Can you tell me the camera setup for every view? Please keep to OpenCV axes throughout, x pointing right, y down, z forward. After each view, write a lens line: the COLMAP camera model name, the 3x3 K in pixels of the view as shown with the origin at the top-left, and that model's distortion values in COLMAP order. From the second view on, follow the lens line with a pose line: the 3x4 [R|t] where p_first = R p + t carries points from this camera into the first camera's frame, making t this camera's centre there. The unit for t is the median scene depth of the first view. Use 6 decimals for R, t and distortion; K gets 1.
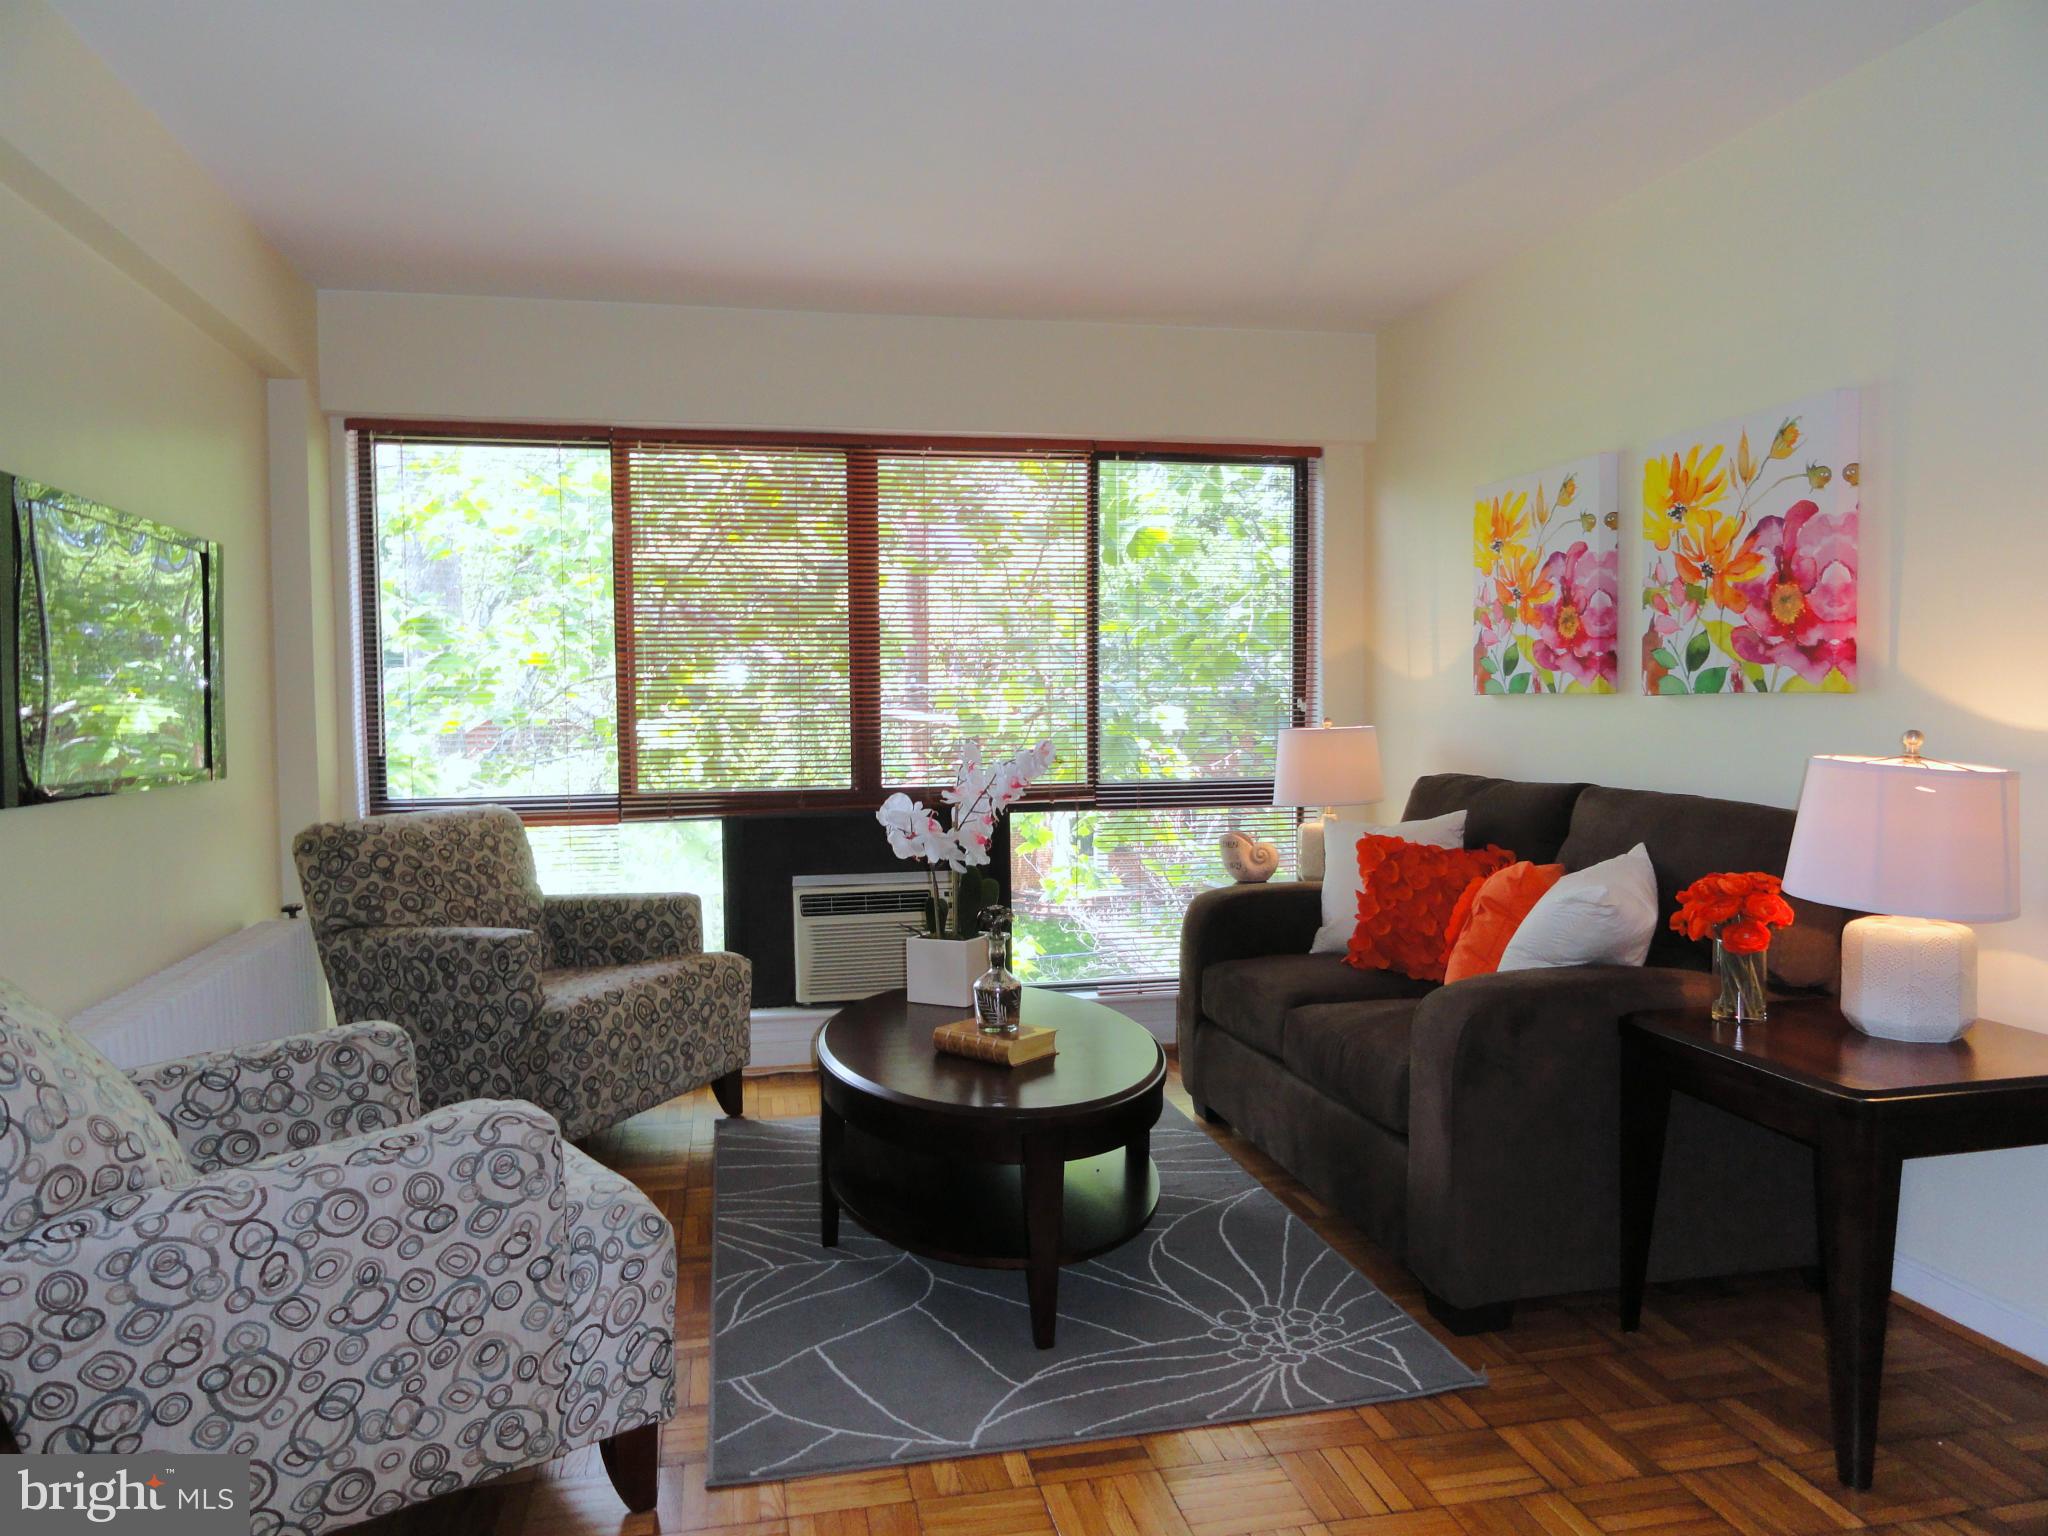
lens RADIAL K [[1440.5, 0, 1012.8], [0, 1440.5, 767.5], [0, 0, 1]] dist [-0.003510, 0.004442]
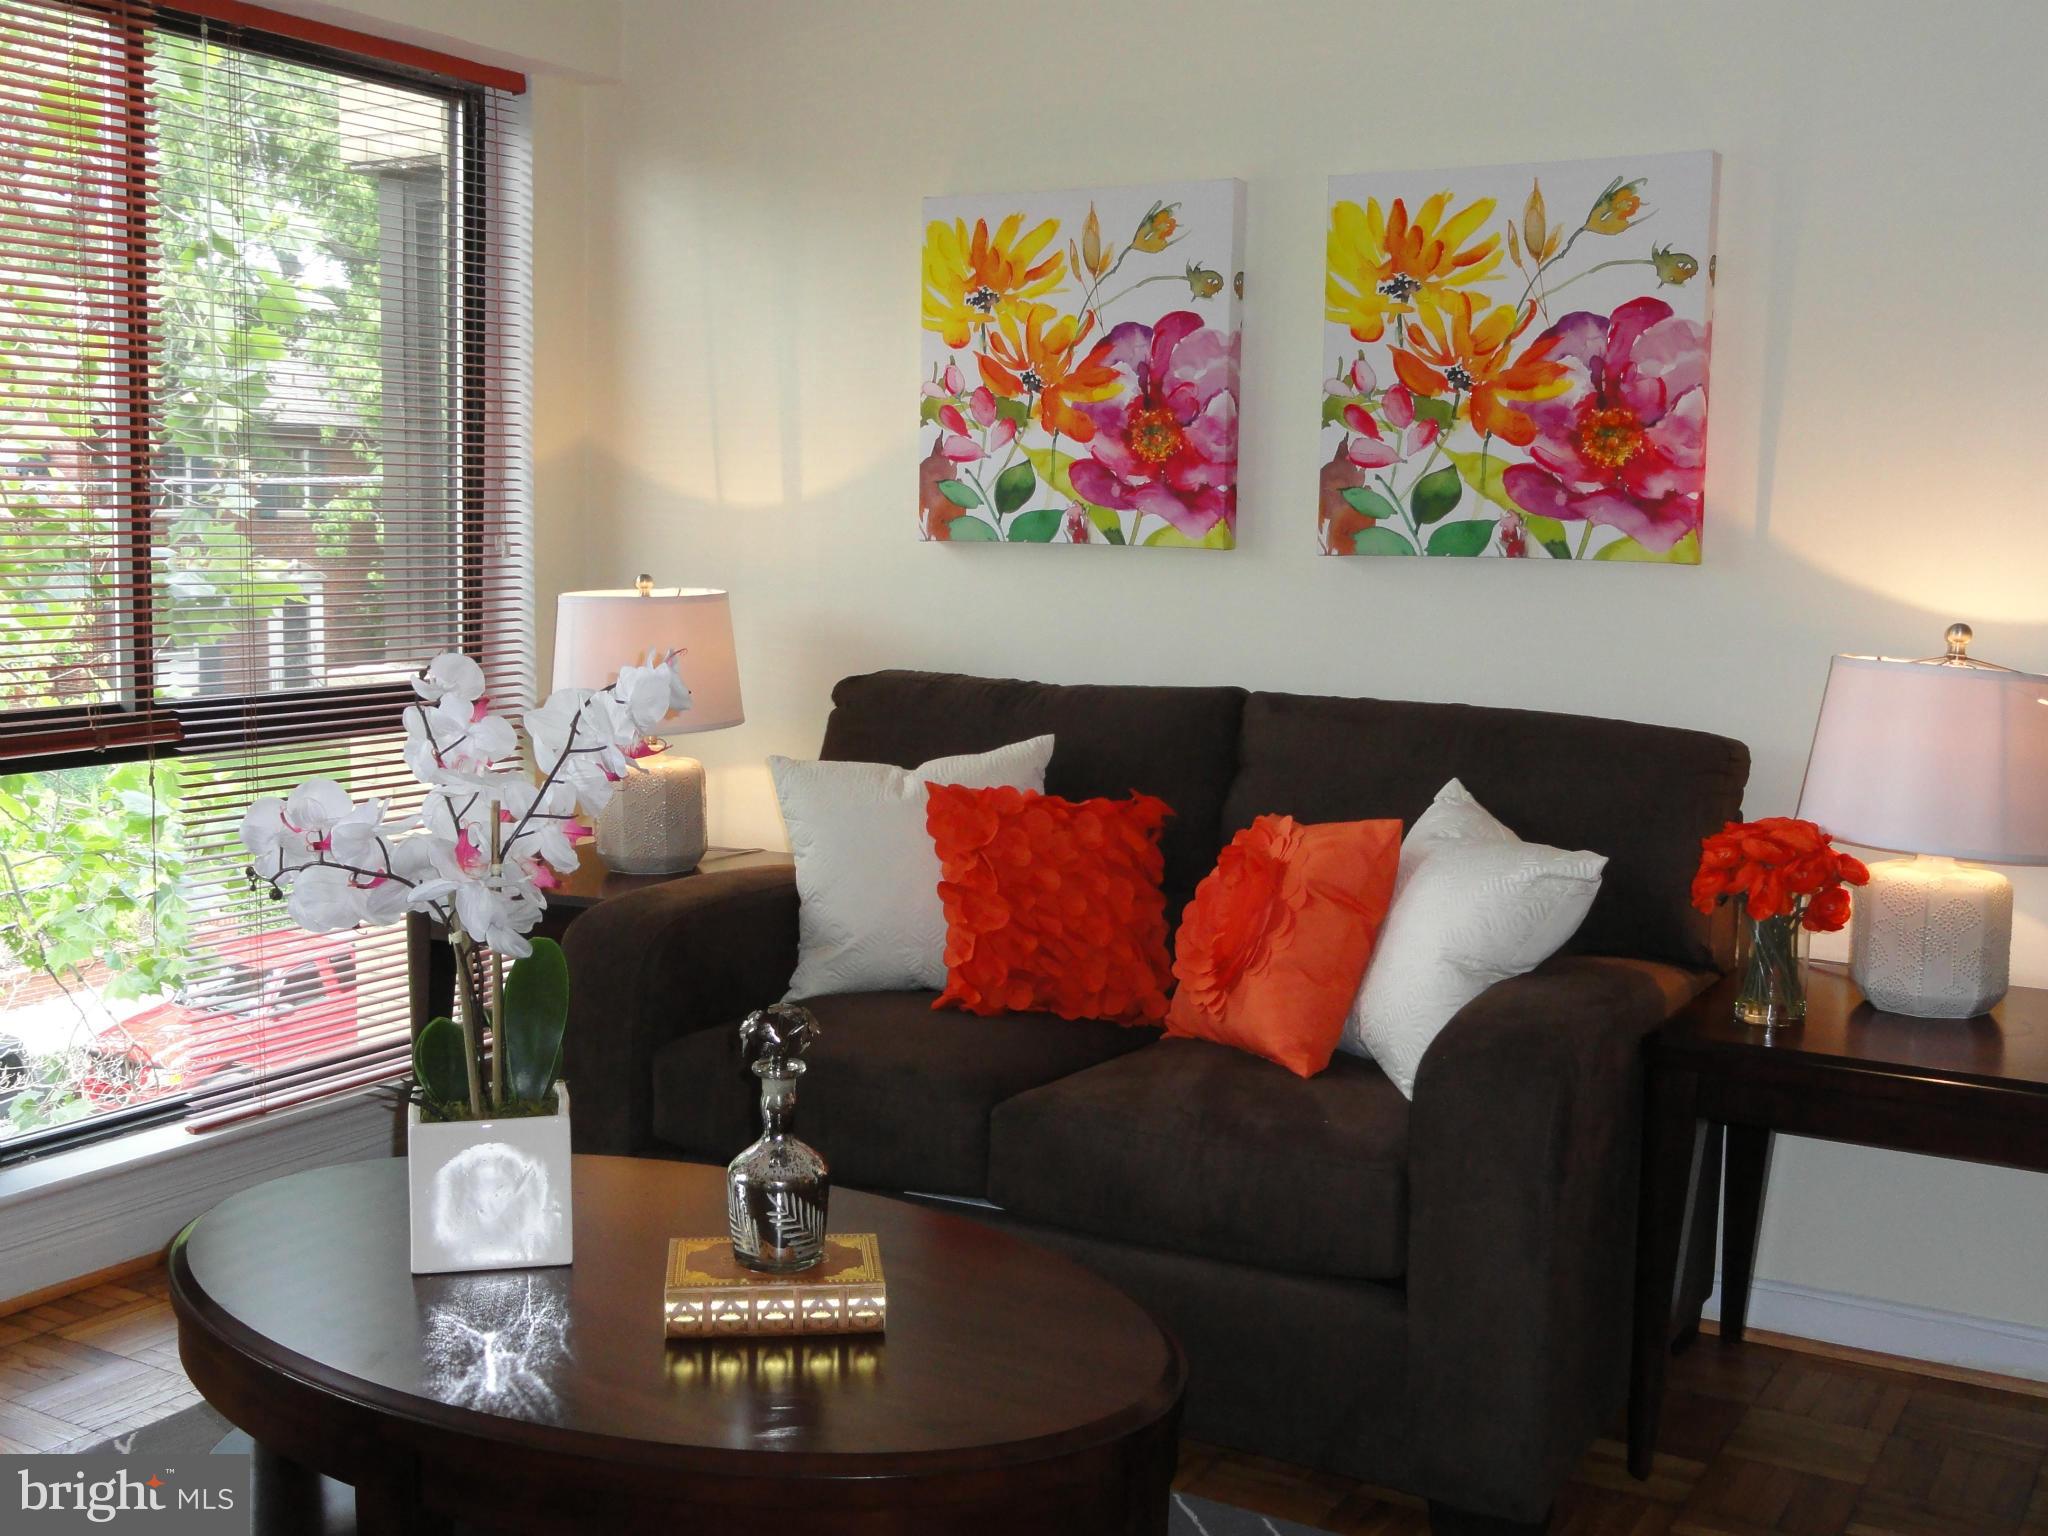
lens RADIAL K [[2200.9, 0, 1026.6], [0, 2200.9, 772.1], [0, 0, 1]] dist [0.002492, 0.000000]
pose [[0.674358, -0.065197, 0.735521, -0.441162], [0.008525, 0.996716, 0.080533, -0.034426], [-0.738355, -0.048037, 0.672699, 0.420240]]
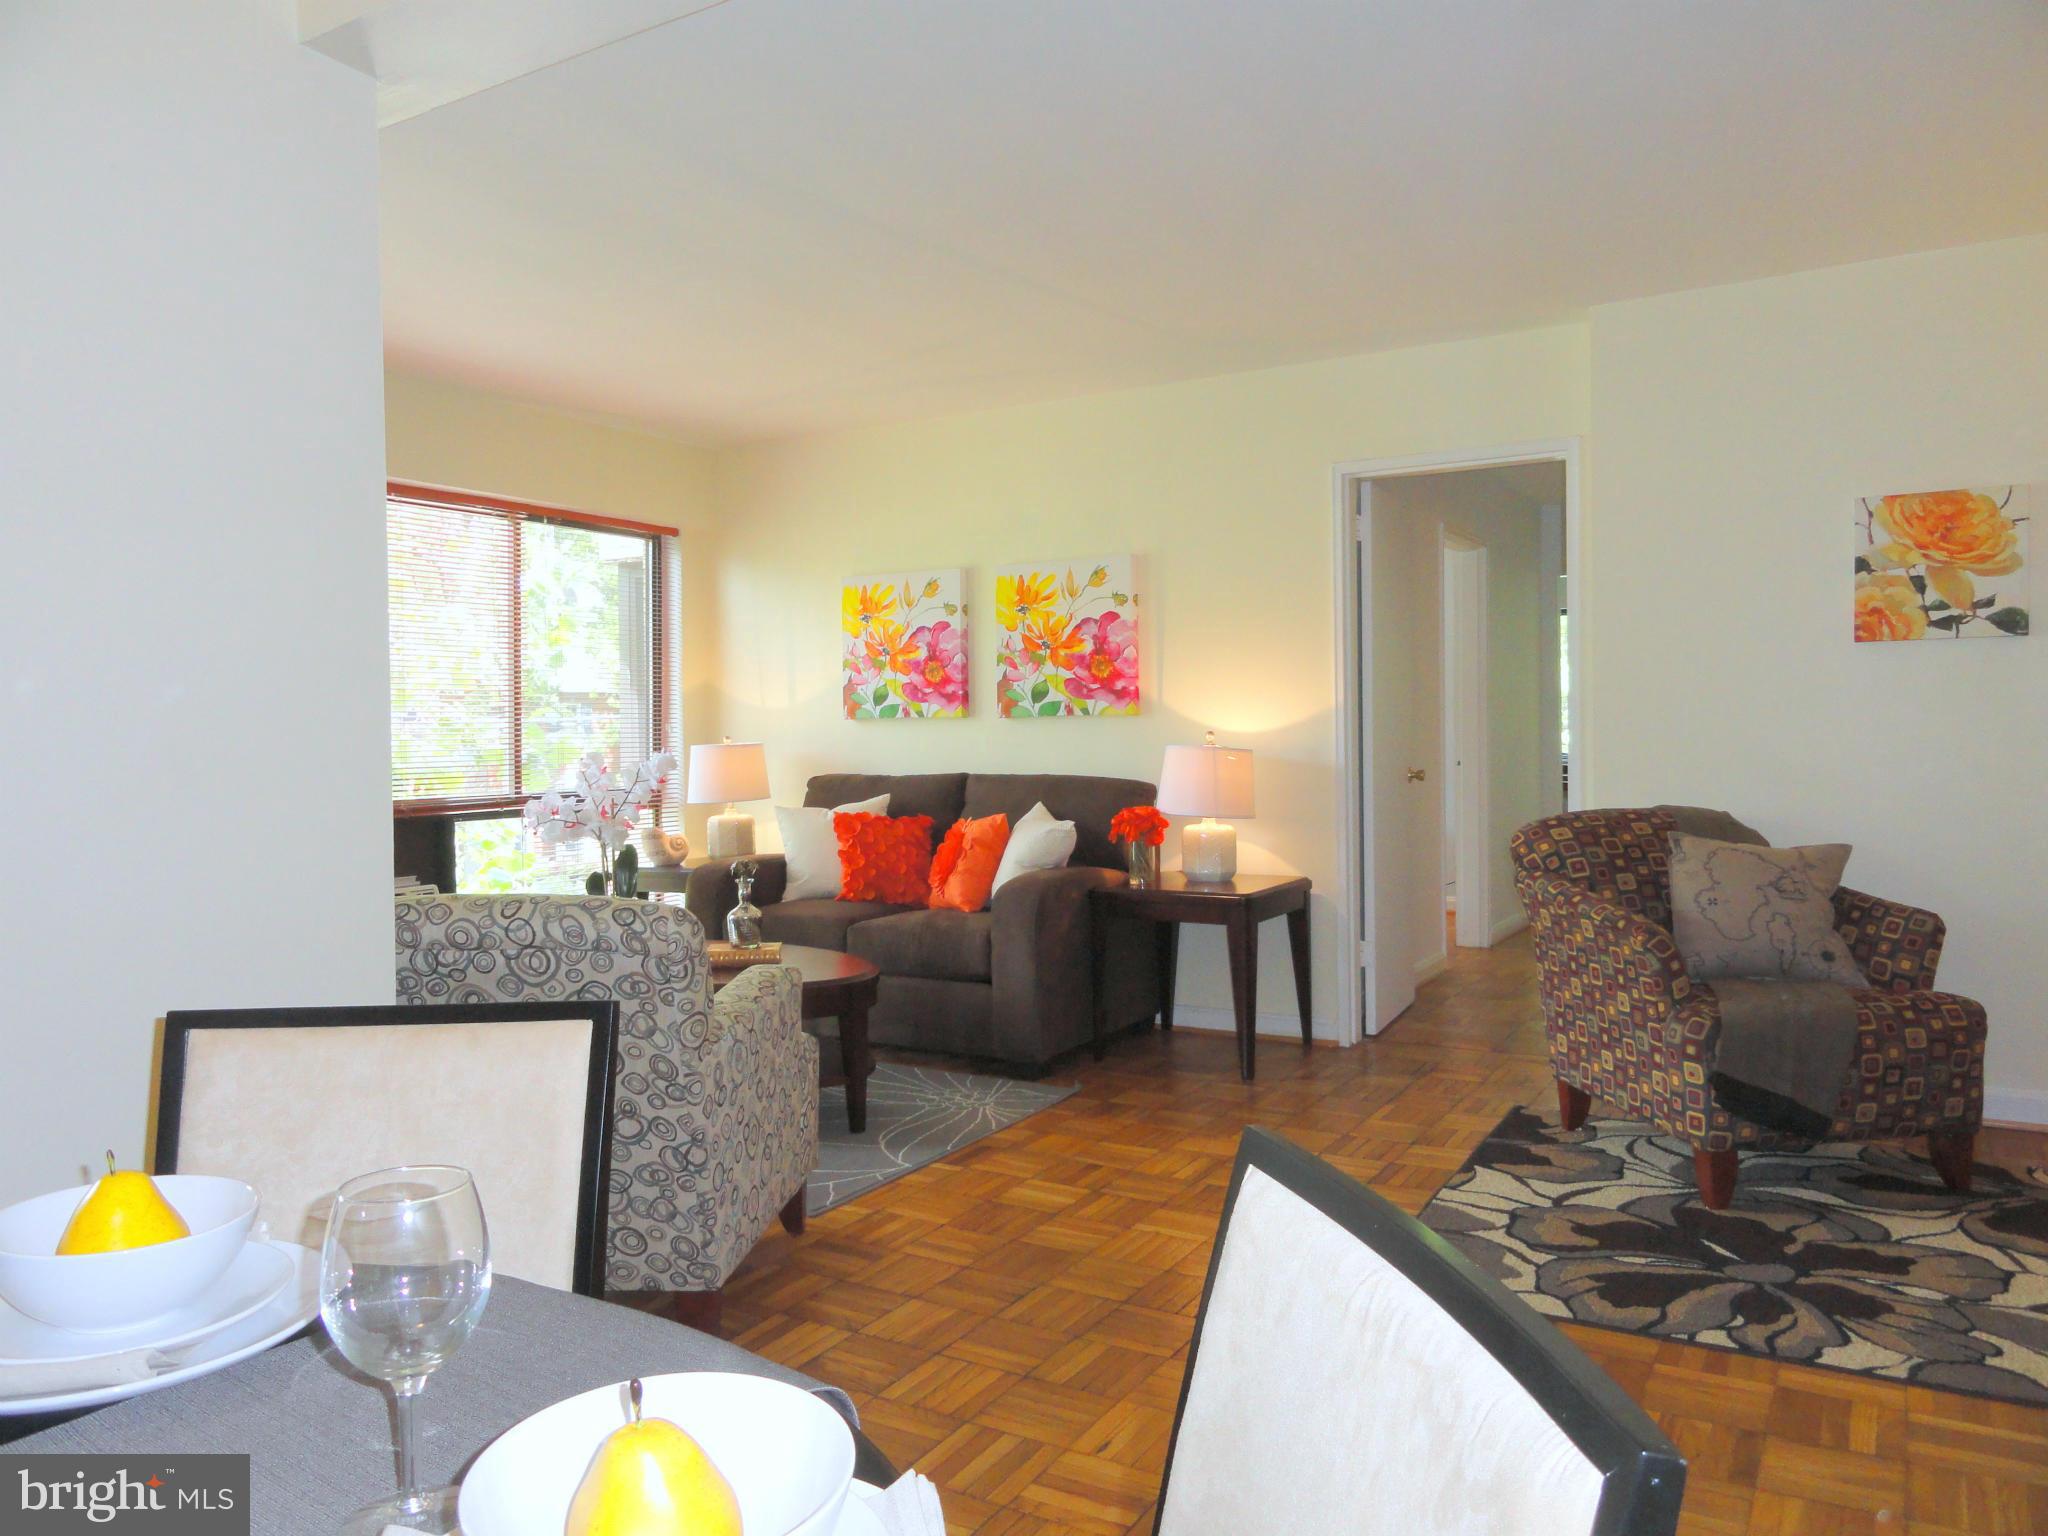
lens RADIAL K [[1440.5, 0, 1025.3], [0, 1440.5, 771.1], [0, 0, 1]] dist [-0.003510, 0.004442]
pose [[0.684461, -0.016395, 0.728865, -0.781280], [0.037363, 0.999222, -0.012610, 0.034492], [-0.728092, 0.035863, 0.684541, -0.158841]]
